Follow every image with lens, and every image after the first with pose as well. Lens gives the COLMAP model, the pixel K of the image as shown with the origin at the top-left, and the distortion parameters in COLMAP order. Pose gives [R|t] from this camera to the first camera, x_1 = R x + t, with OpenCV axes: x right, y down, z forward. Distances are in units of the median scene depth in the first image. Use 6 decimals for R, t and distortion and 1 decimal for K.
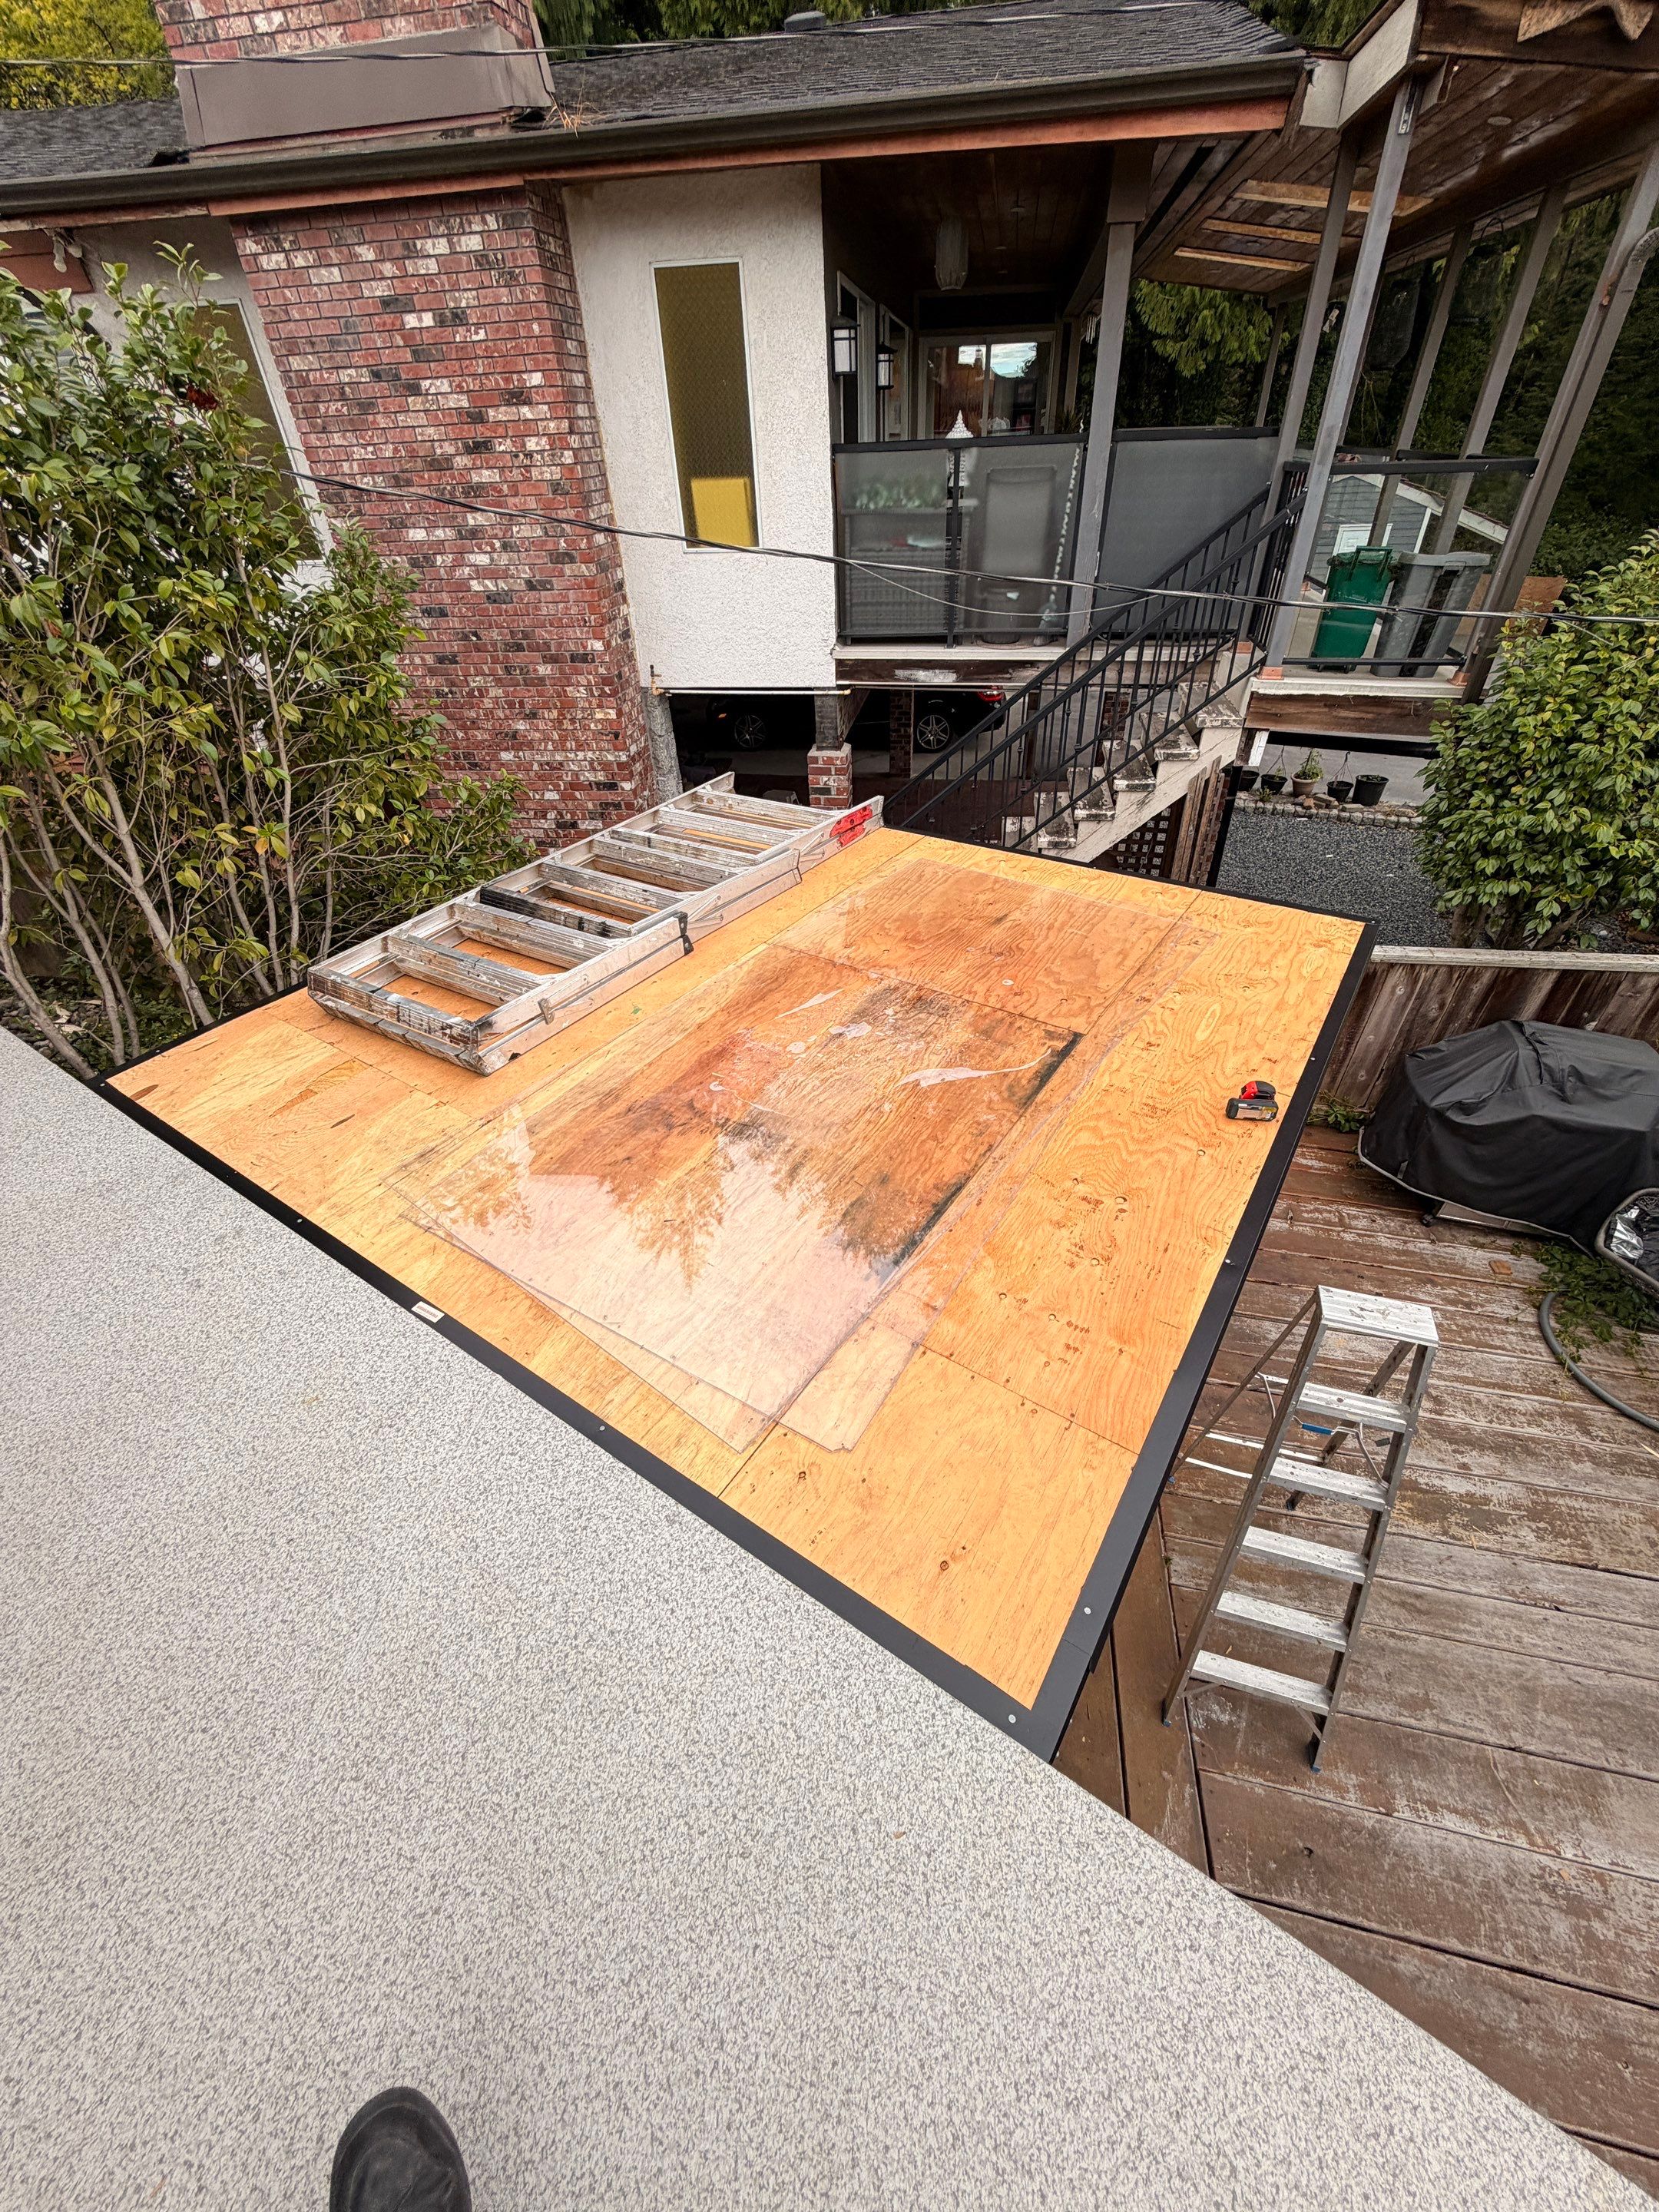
lens RADIAL K [[878.4, 0, 830.4], [0, 878.4, 1099.6], [0, 0, 1]] dist [0.001975, -0.000654]
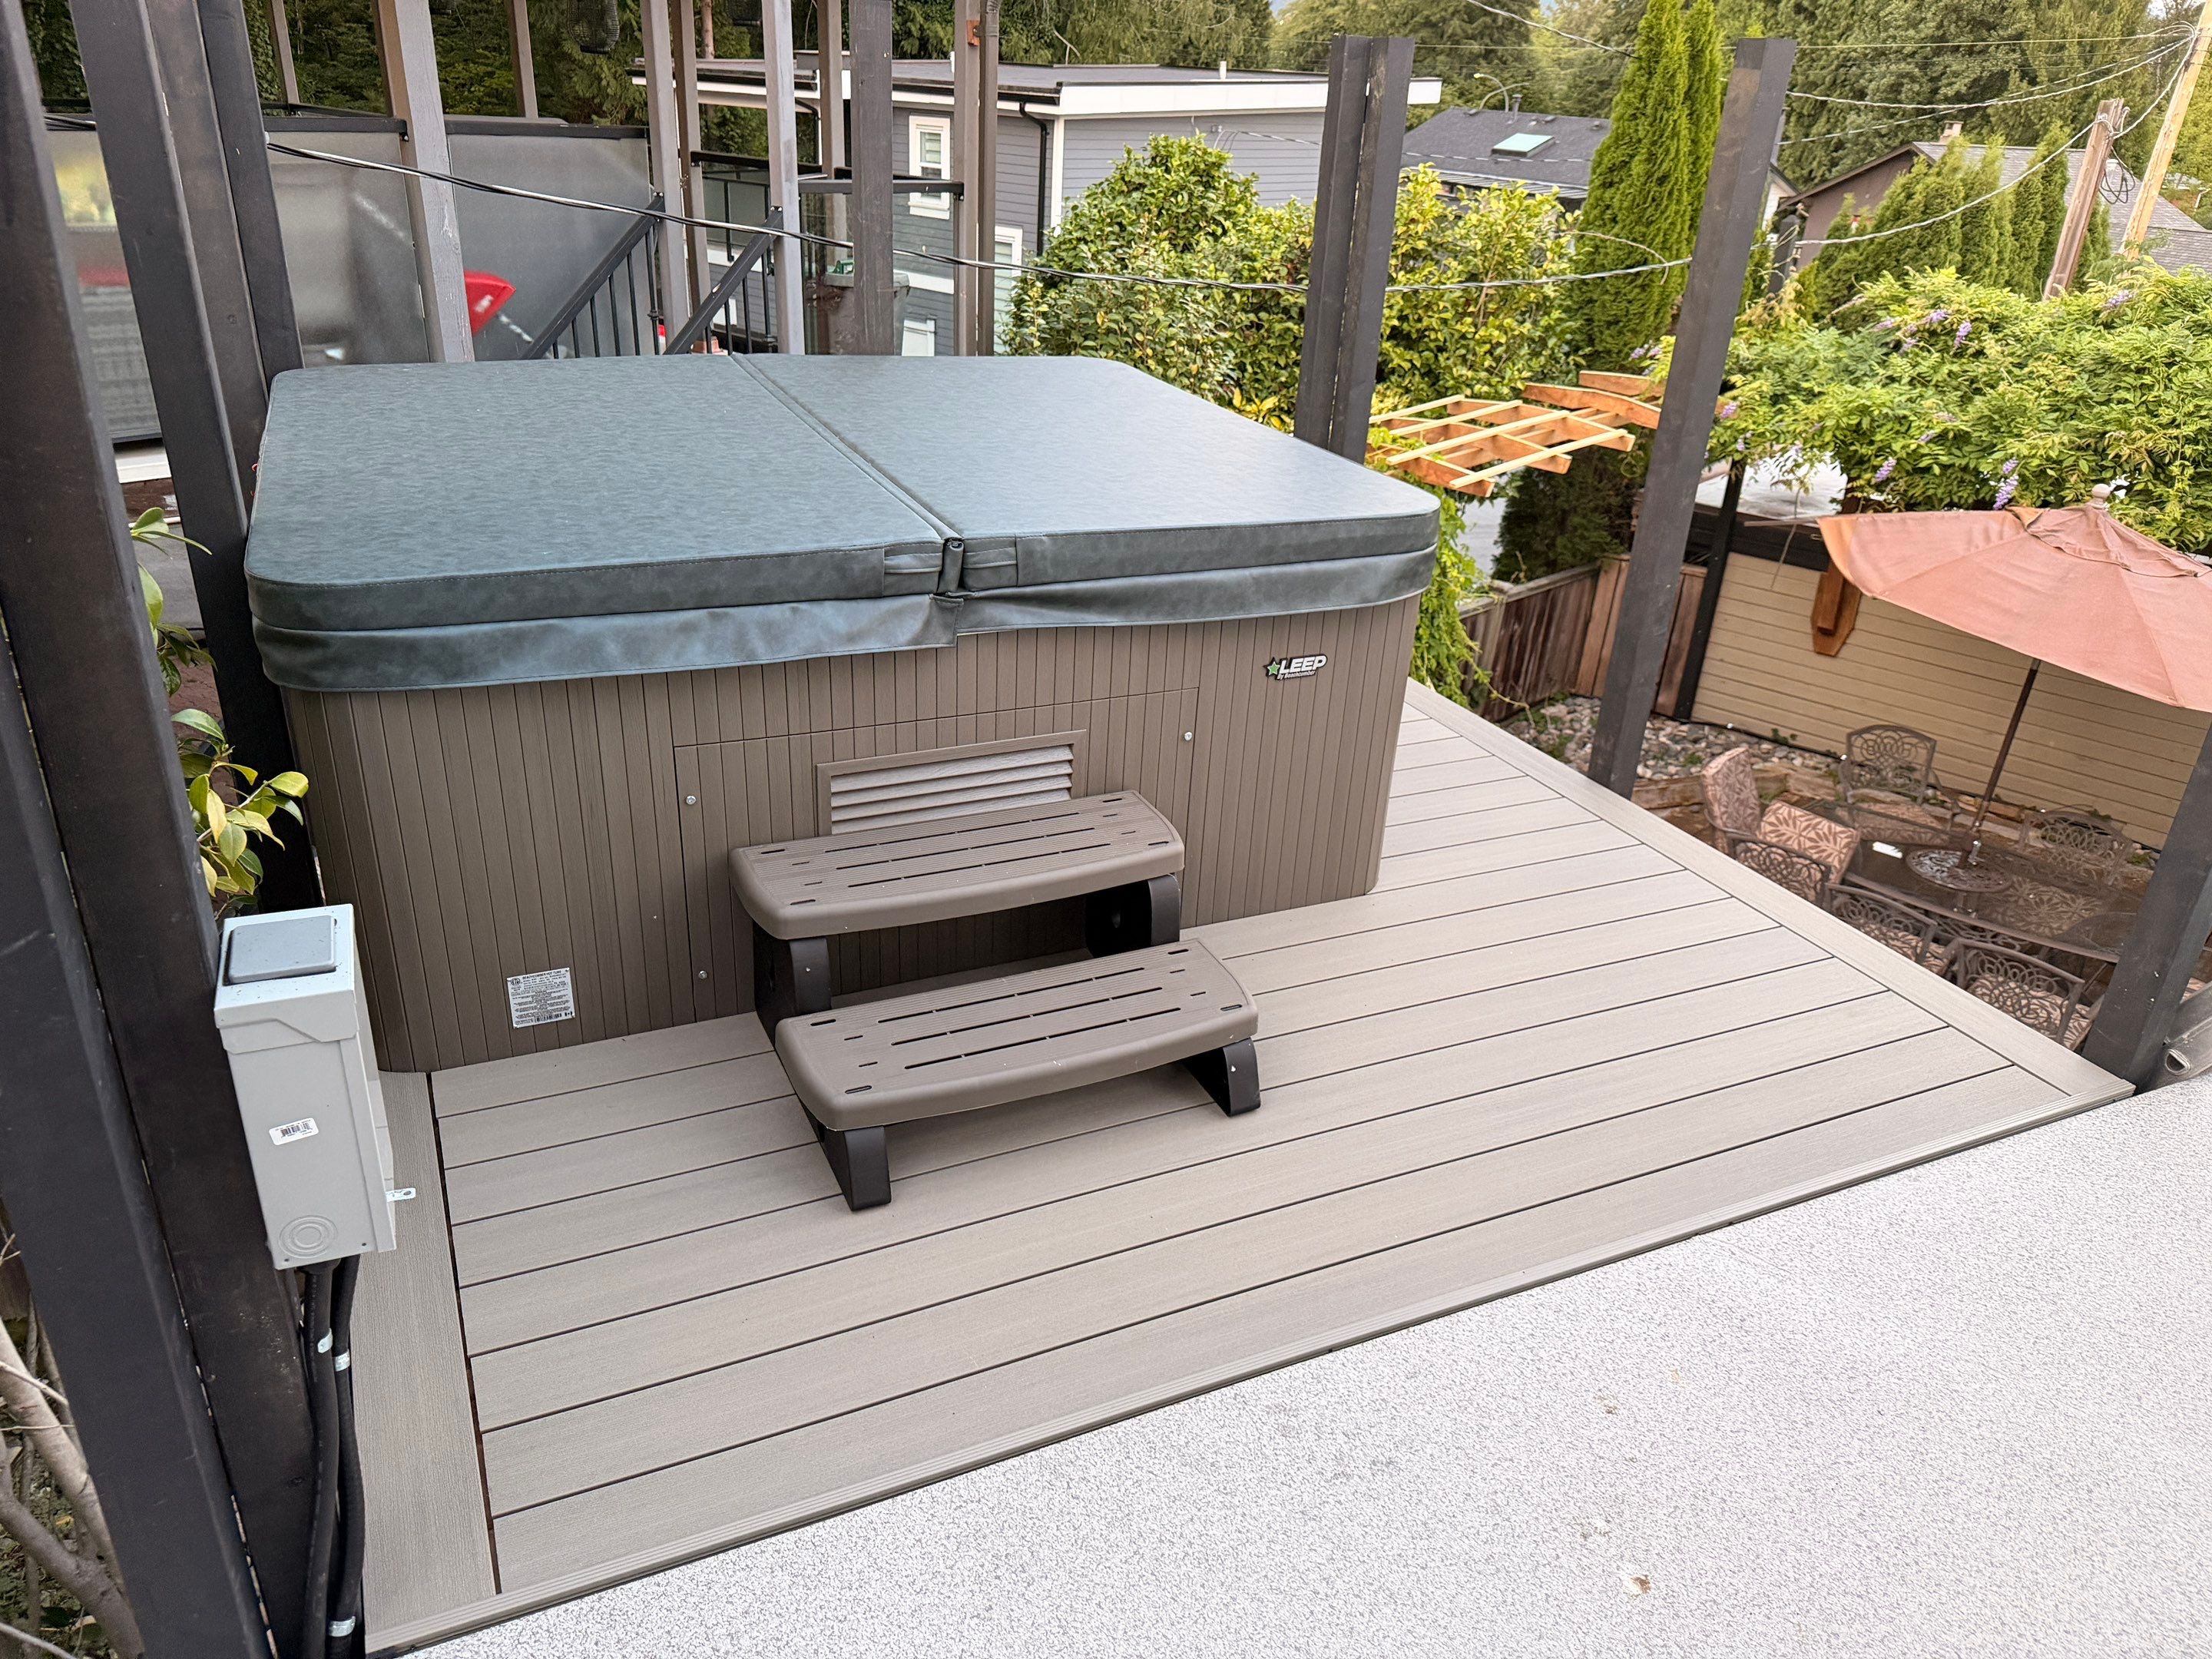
lens RADIAL K [[1562.6, 0, 1111.0], [0, 1562.6, 840.3], [0, 0, 1]] dist [0.024427, -0.032960]
pose [[0.513688, -0.317492, 0.797071, -0.591536], [0.461366, 0.885480, 0.055371, -0.126263], [-0.723371, 0.339299, 0.601341, 0.122202]]
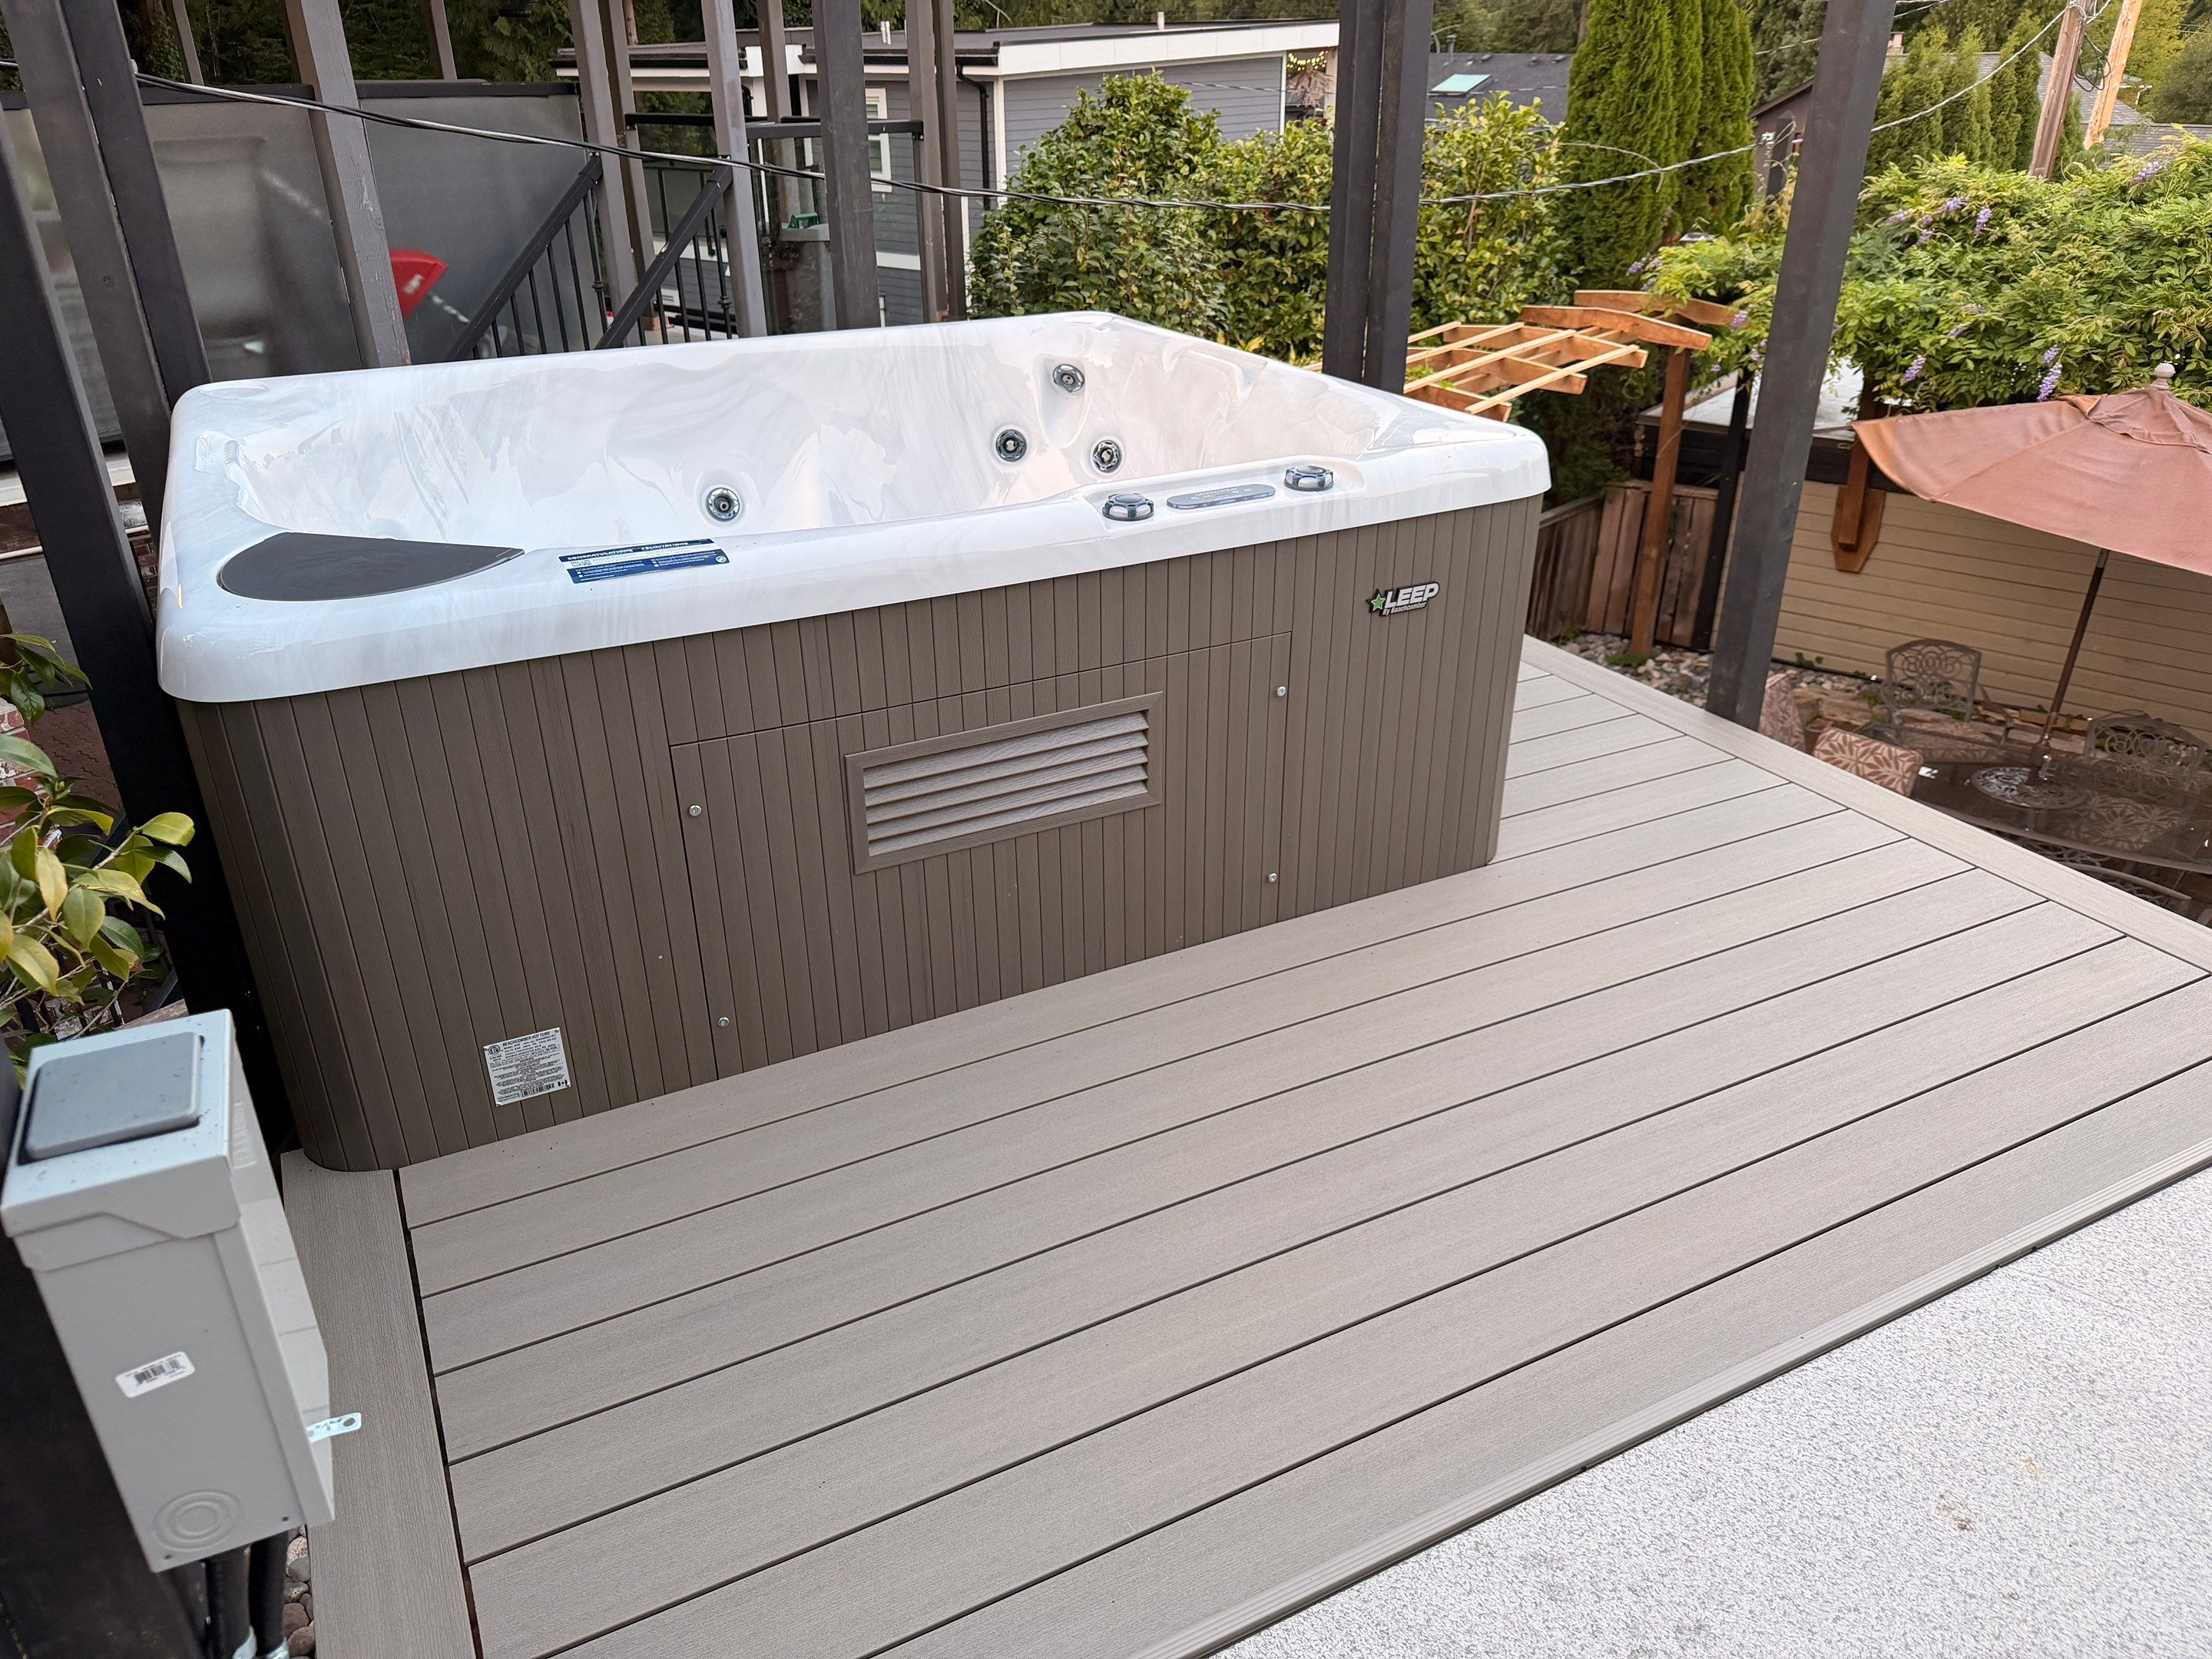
lens RADIAL K [[1562.6, 0, 1097.4], [0, 1562.6, 825.9], [0, 0, 1]] dist [0.024427, -0.032960]
pose [[0.486214, -0.357671, 0.797288, -0.523646], [0.521426, 0.850912, 0.063743, -0.141770], [-0.701221, 0.384734, 0.600224, 0.211449]]
